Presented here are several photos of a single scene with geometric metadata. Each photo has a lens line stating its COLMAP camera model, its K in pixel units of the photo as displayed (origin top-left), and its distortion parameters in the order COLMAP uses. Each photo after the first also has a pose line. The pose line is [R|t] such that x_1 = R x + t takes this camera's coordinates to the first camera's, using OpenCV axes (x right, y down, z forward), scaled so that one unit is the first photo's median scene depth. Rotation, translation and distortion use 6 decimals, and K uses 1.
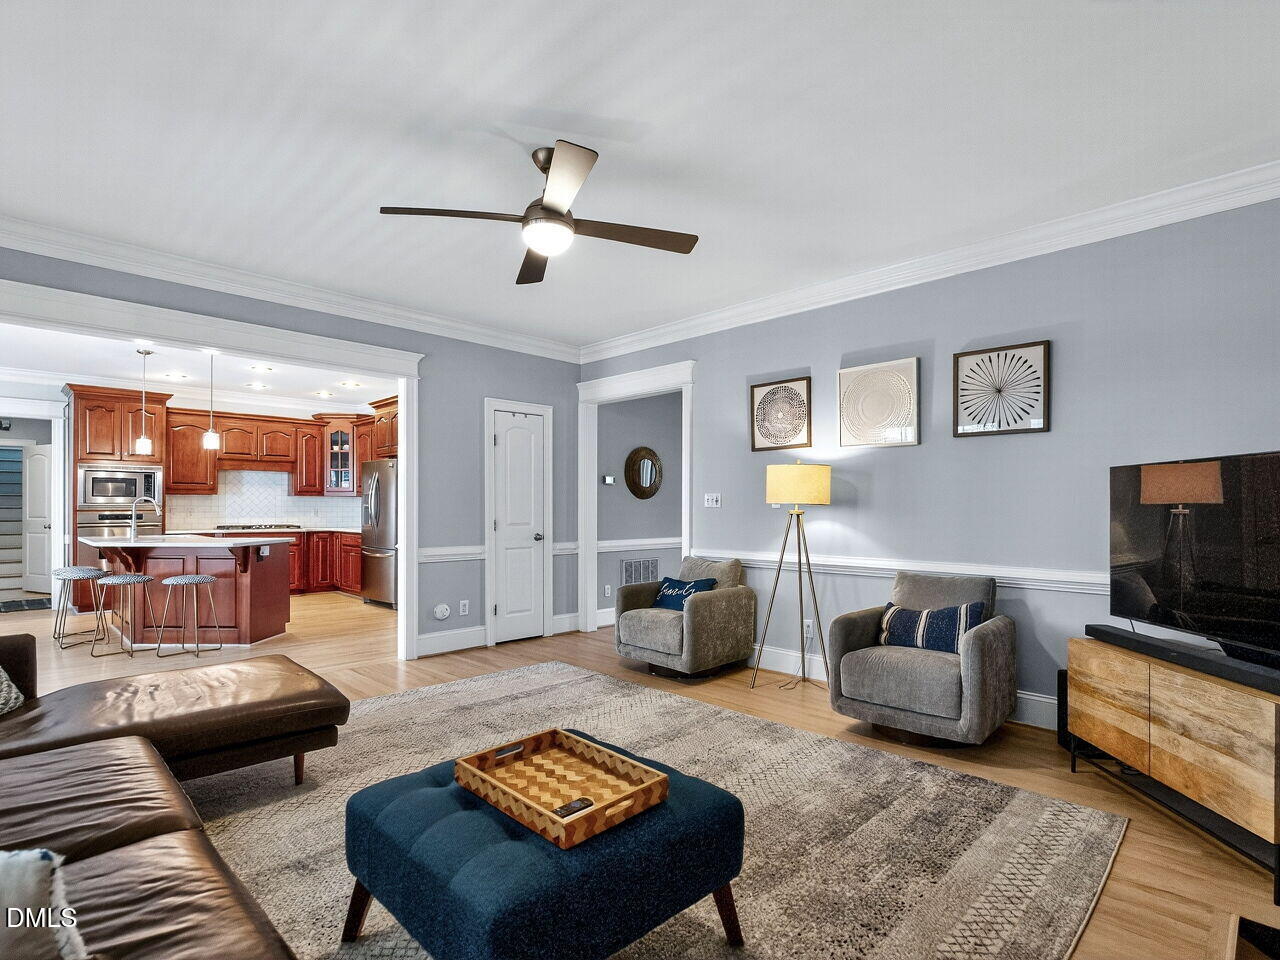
lens RADIAL K [[636.9, 0, 657.8], [0, 636.9, 505.7], [0, 0, 1]] dist [-0.013491, 0.002805]
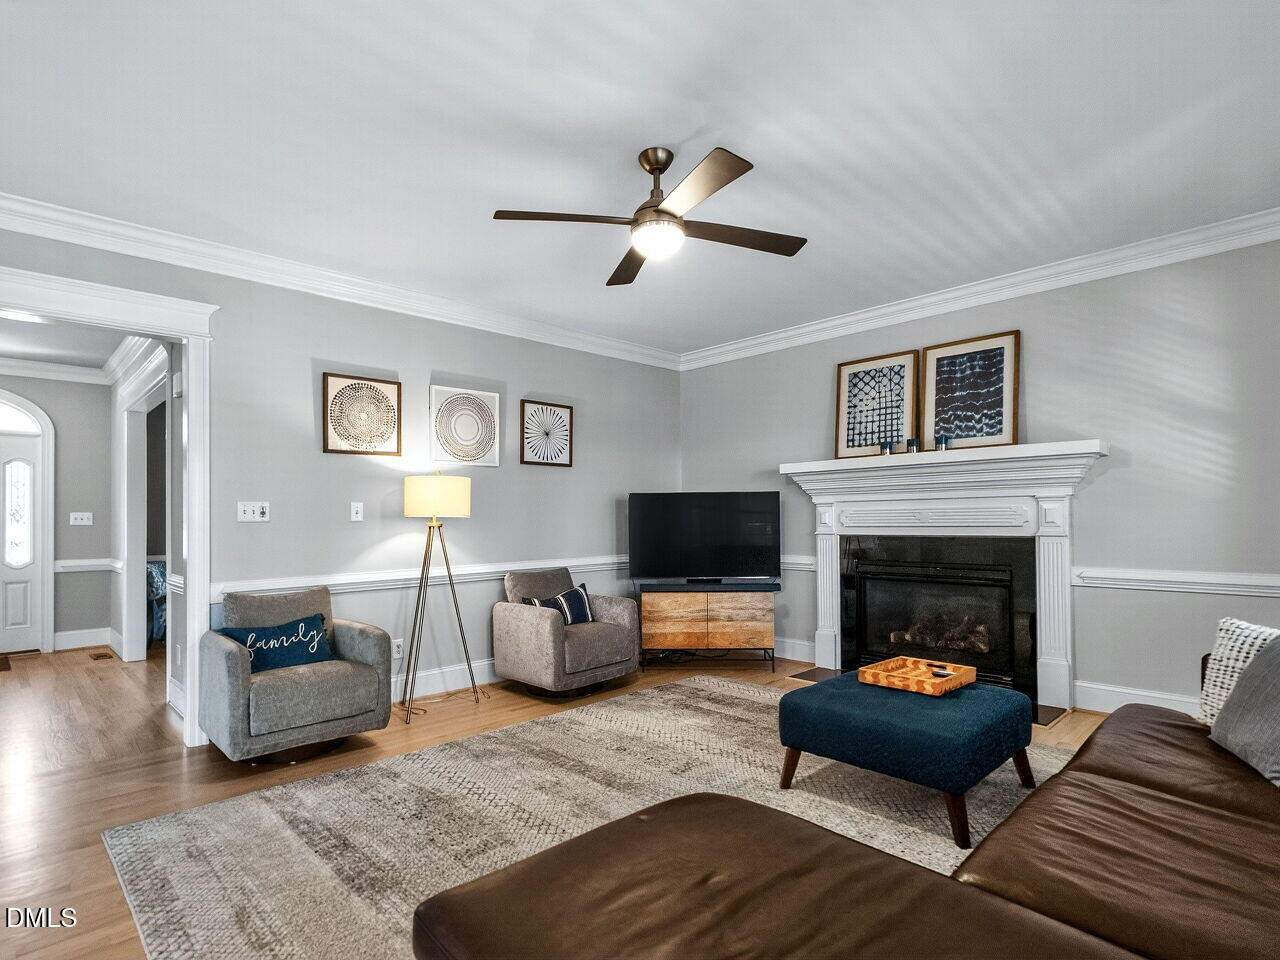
lens RADIAL K [[636.9, 0, 630.4], [0, 636.9, 501.8], [0, 0, 1]] dist [-0.013491, 0.002805]
pose [[0.061972, 0.019683, 0.997884, -0.732516], [0.008708, 0.999757, -0.020260, -0.002097], [-0.998040, 0.009946, 0.061786, 0.637689]]
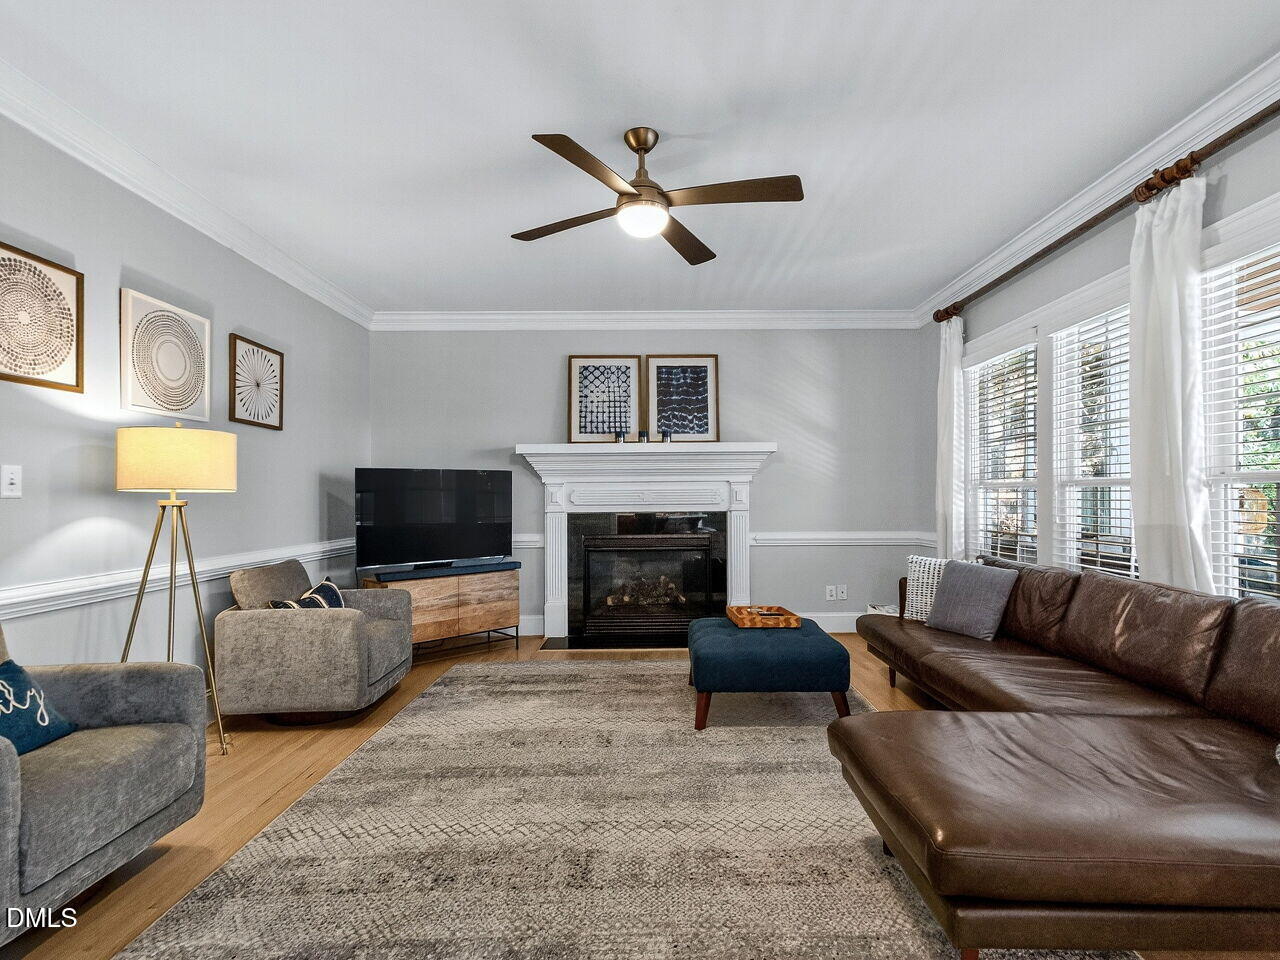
lens RADIAL K [[636.9, 0, 641.2], [0, 636.9, 491.2], [0, 0, 1]] dist [-0.013491, 0.002805]
pose [[-0.673029, 0.007896, 0.739574, -0.578866], [0.002837, 0.999963, -0.008094, 0.005340], [-0.739610, -0.003349, -0.673027, 1.075573]]
